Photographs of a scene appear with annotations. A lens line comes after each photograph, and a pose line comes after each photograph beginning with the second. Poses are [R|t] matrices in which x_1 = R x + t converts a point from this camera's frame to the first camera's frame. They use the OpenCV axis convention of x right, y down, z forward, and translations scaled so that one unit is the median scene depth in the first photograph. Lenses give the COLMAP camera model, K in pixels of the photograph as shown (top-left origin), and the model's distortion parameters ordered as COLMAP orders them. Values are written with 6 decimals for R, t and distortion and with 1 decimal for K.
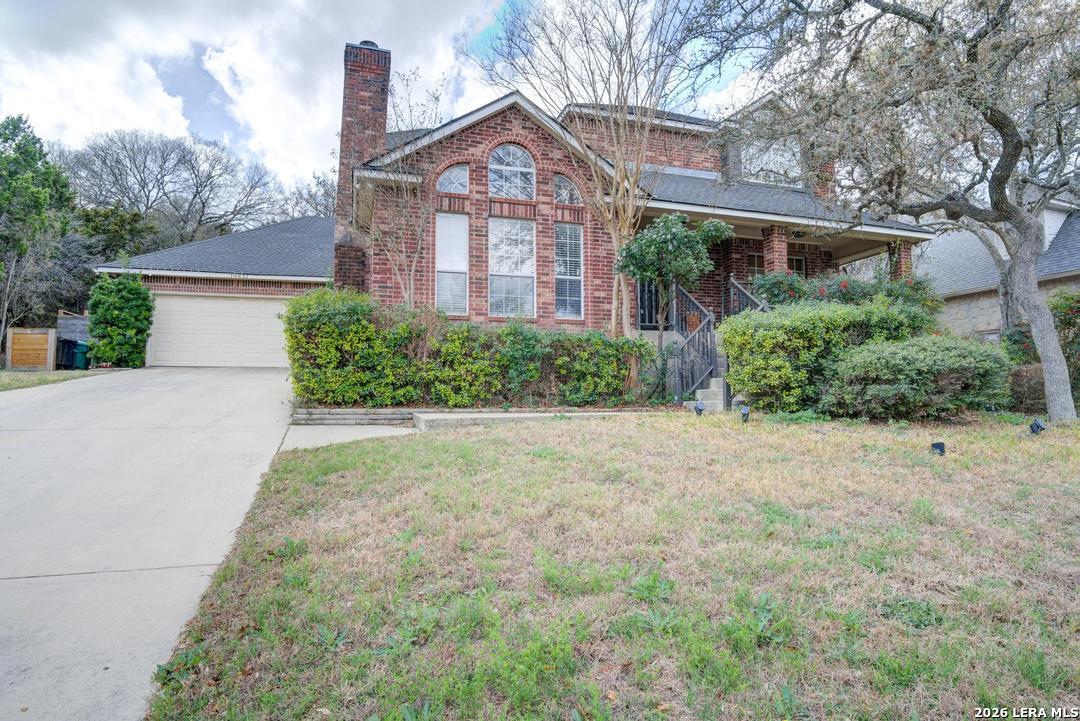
lens RADIAL K [[570.5, 0, 540.2], [0, 570.5, 350.3], [0, 0, 1]] dist [-0.057267, -0.000936]
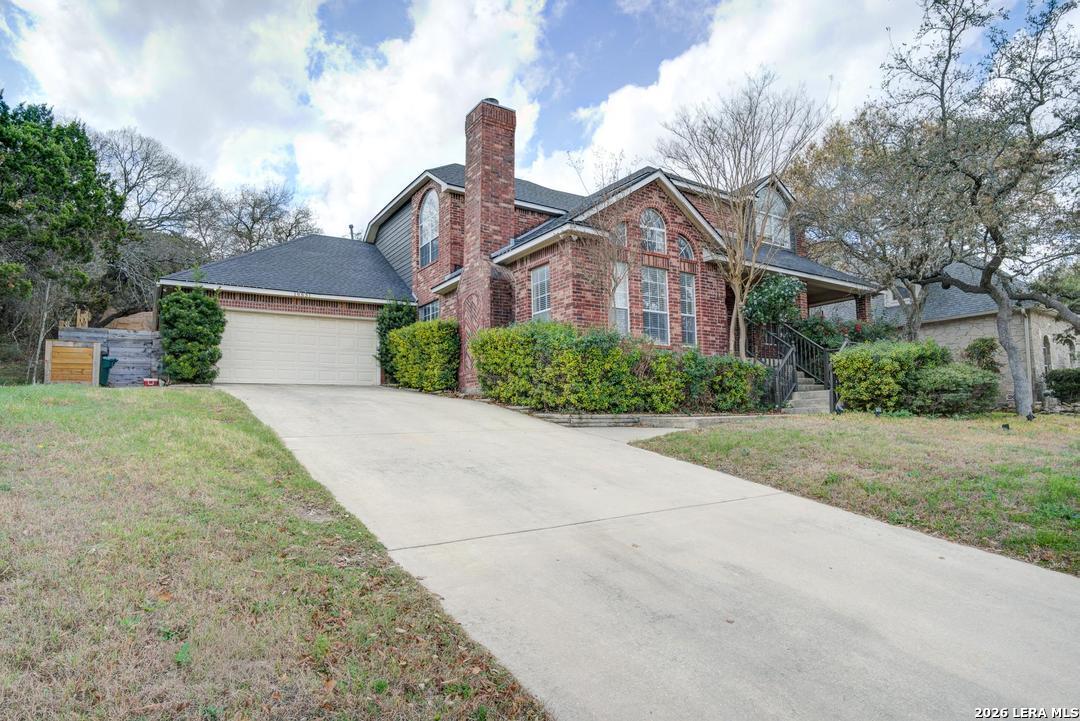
lens RADIAL K [[585.1, 0, 540.0], [0, 585.1, 360.5], [0, 0, 1]] dist [-0.055229, 0.000943]
pose [[0.963818, 0.015474, 0.266113, -0.624534], [-0.009970, 0.999708, -0.022020, 0.008177], [-0.266376, 0.018570, 0.963690, -0.187270]]
